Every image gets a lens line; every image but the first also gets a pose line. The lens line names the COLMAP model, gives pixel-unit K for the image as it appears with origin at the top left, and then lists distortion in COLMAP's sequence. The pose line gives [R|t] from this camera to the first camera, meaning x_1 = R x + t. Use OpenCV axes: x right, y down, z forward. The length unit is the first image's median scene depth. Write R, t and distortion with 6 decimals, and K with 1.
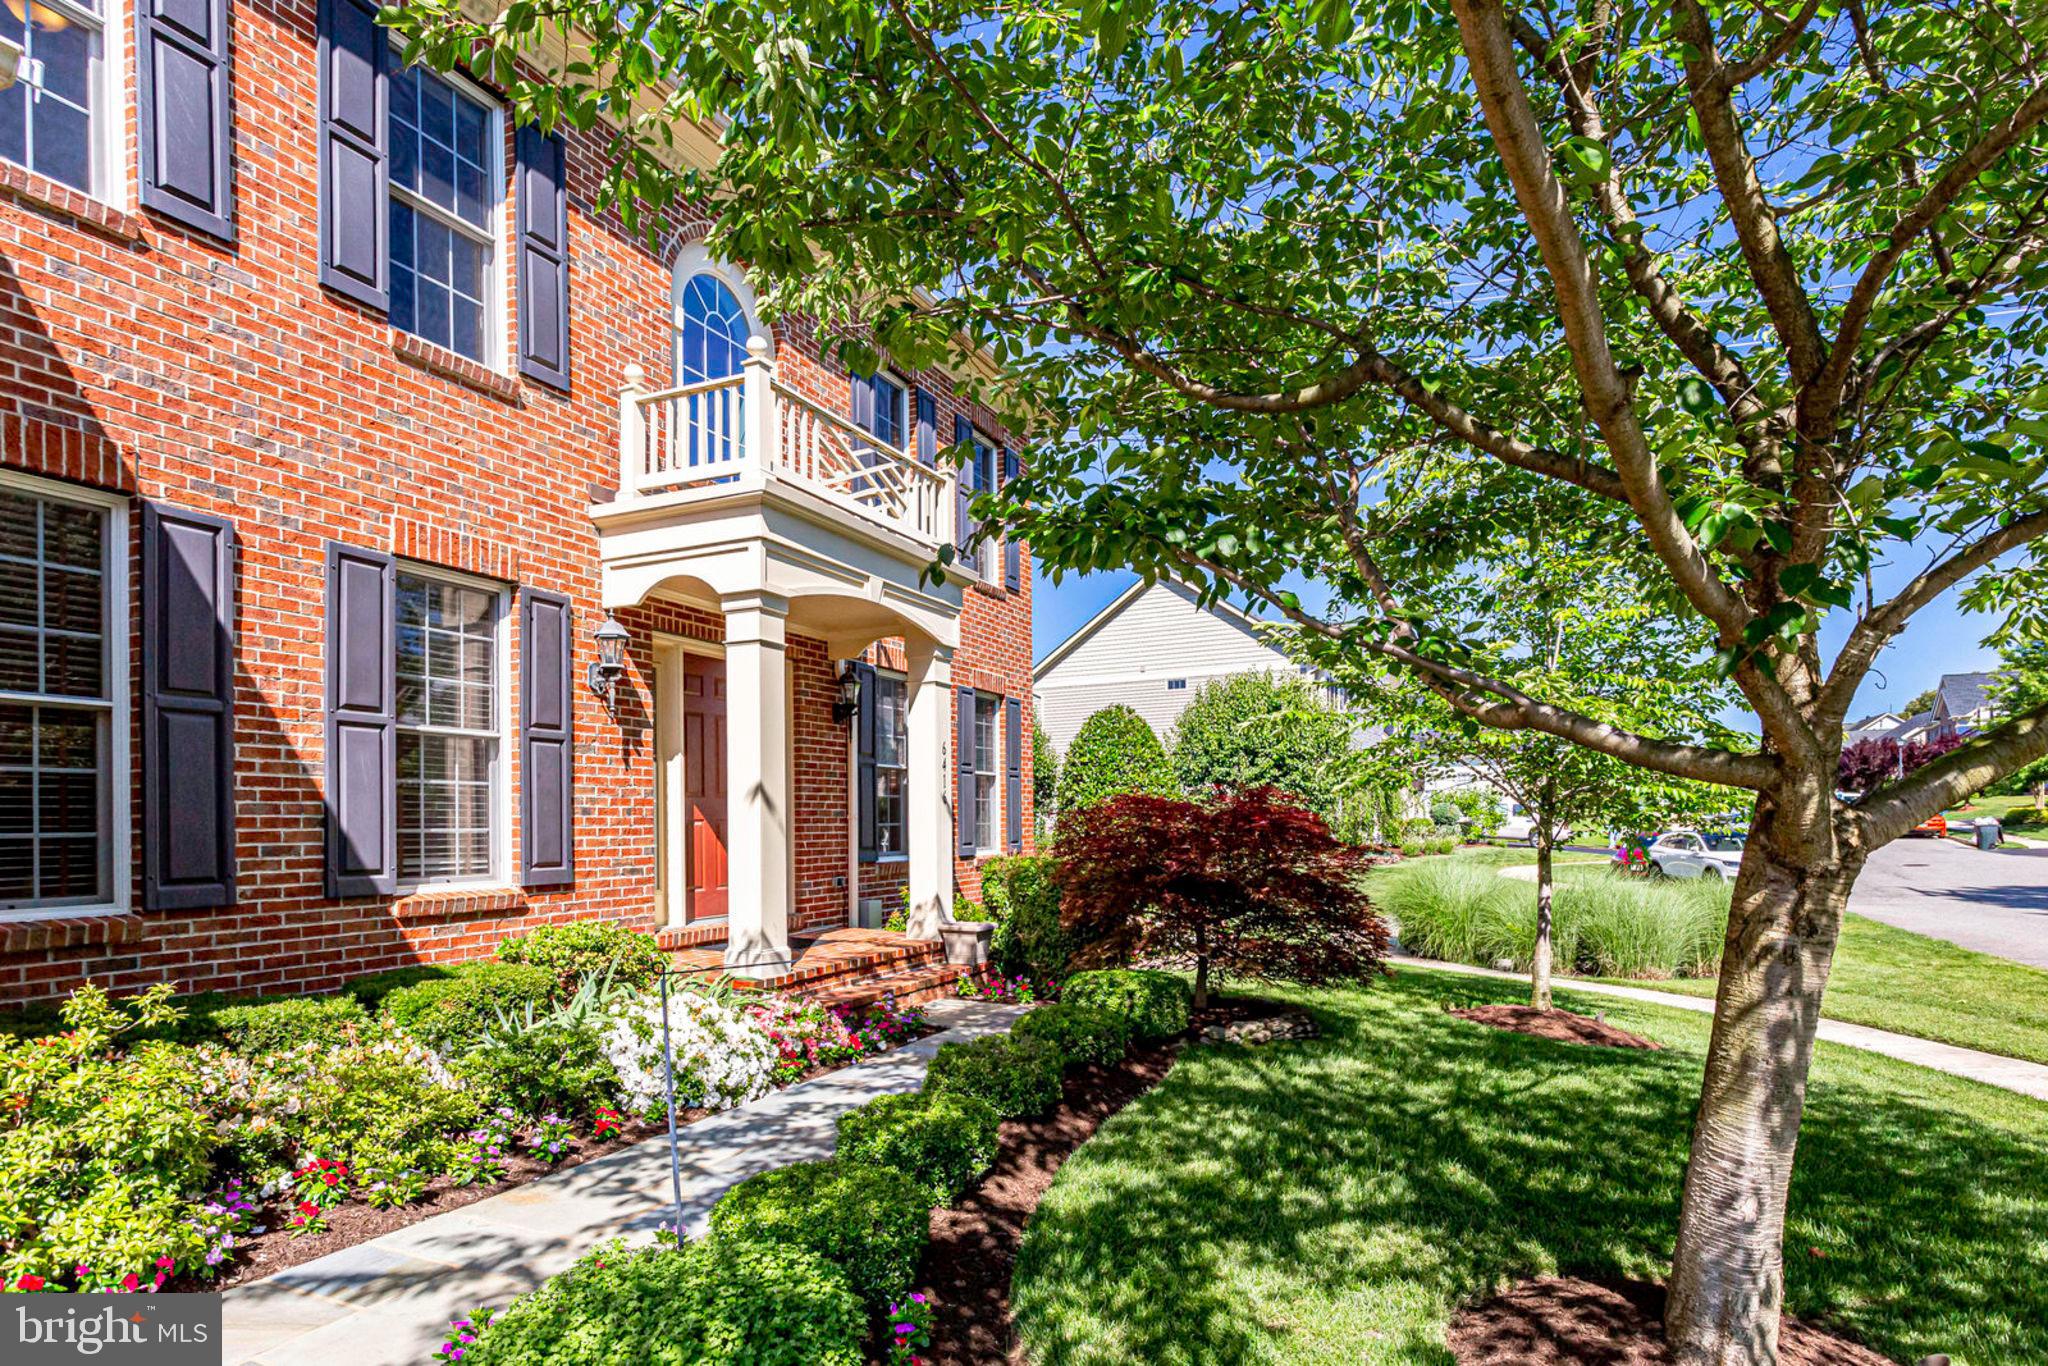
lens RADIAL K [[1114.8, 0, 1017.6], [0, 1114.8, 798.4], [0, 0, 1]] dist [0.001387, 0.000045]
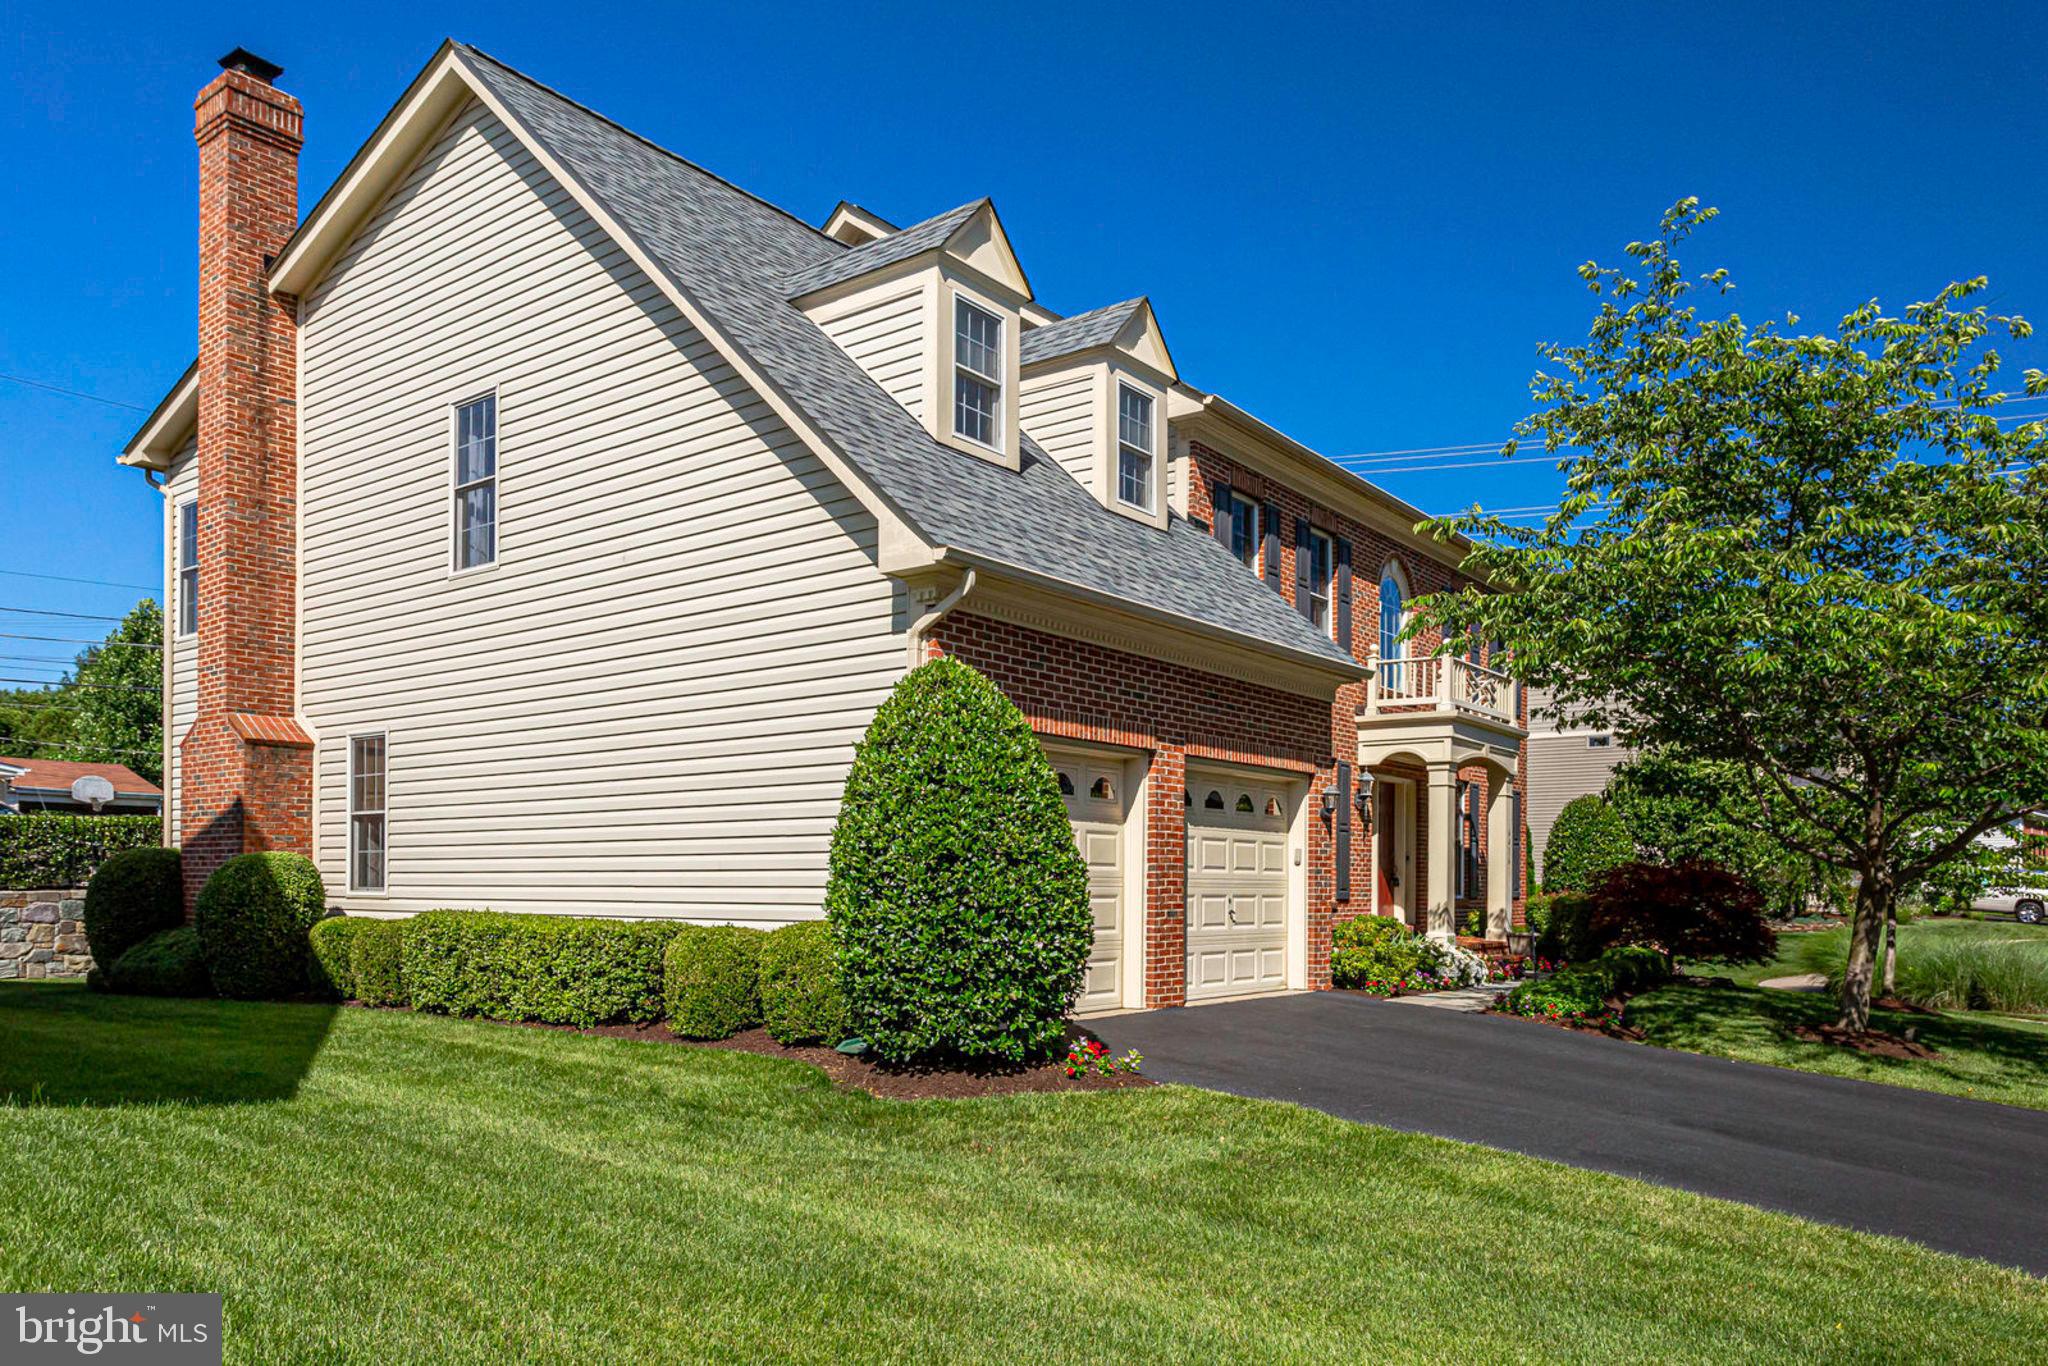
lens RADIAL K [[1445.6, 0, 962.3], [0, 1445.6, 831.9], [0, 0, 1]] dist [-0.012680, 0.001232]
pose [[0.969431, 0.020681, -0.244489, -0.434984], [-0.022639, 0.999730, -0.005201, -0.017119], [0.244316, 0.010577, 0.969638, -1.797187]]
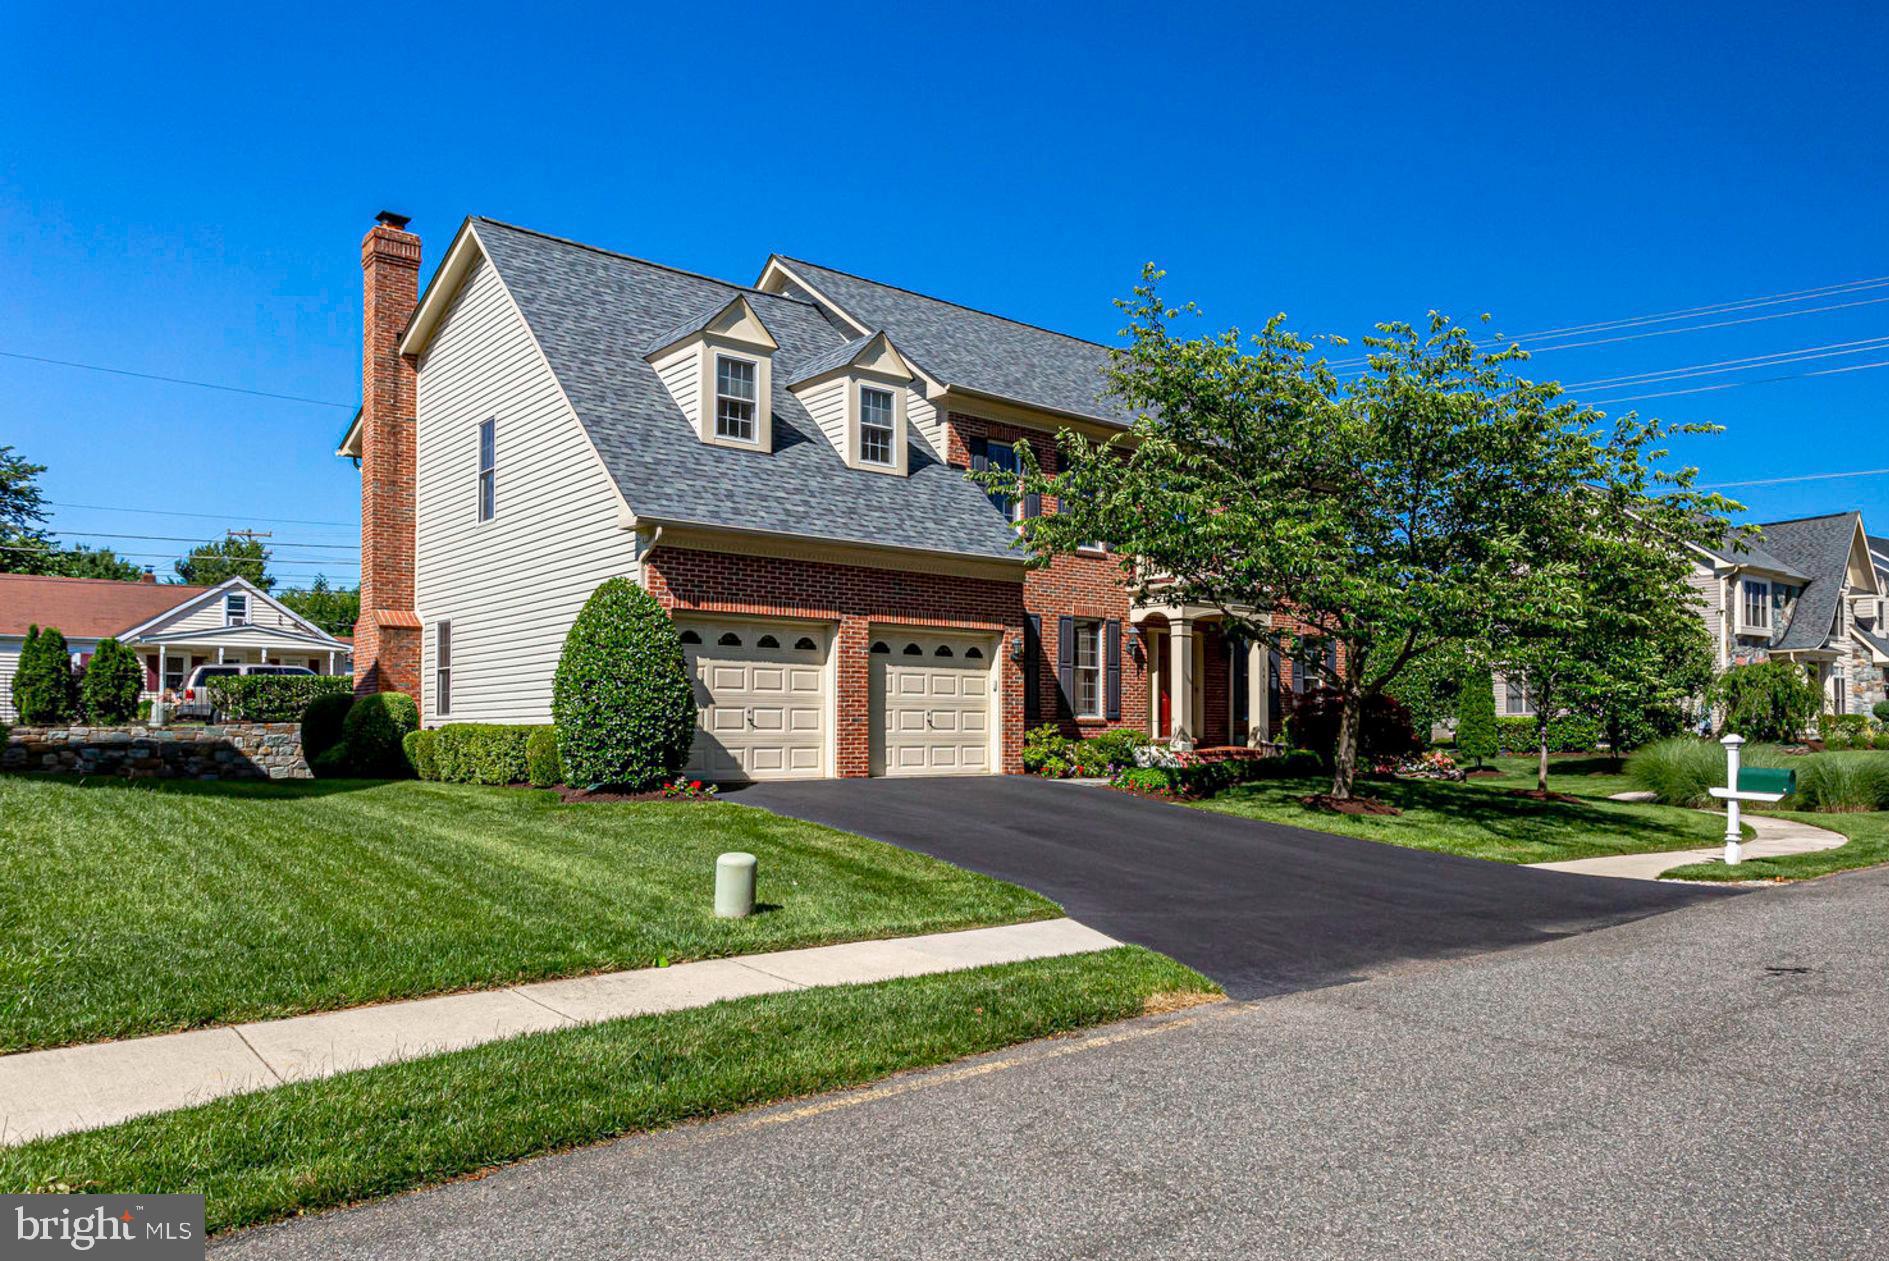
lens RADIAL K [[1330.8, 0, 944.5], [0, 1330.8, 630.5], [0, 0, 1]] dist [-0.002280, -0.002338]
pose [[0.897996, -0.012951, -0.439813, 0.716983], [-0.007768, 0.998944, -0.045276, 0.008986], [0.439935, 0.044074, 0.896948, -2.324241]]
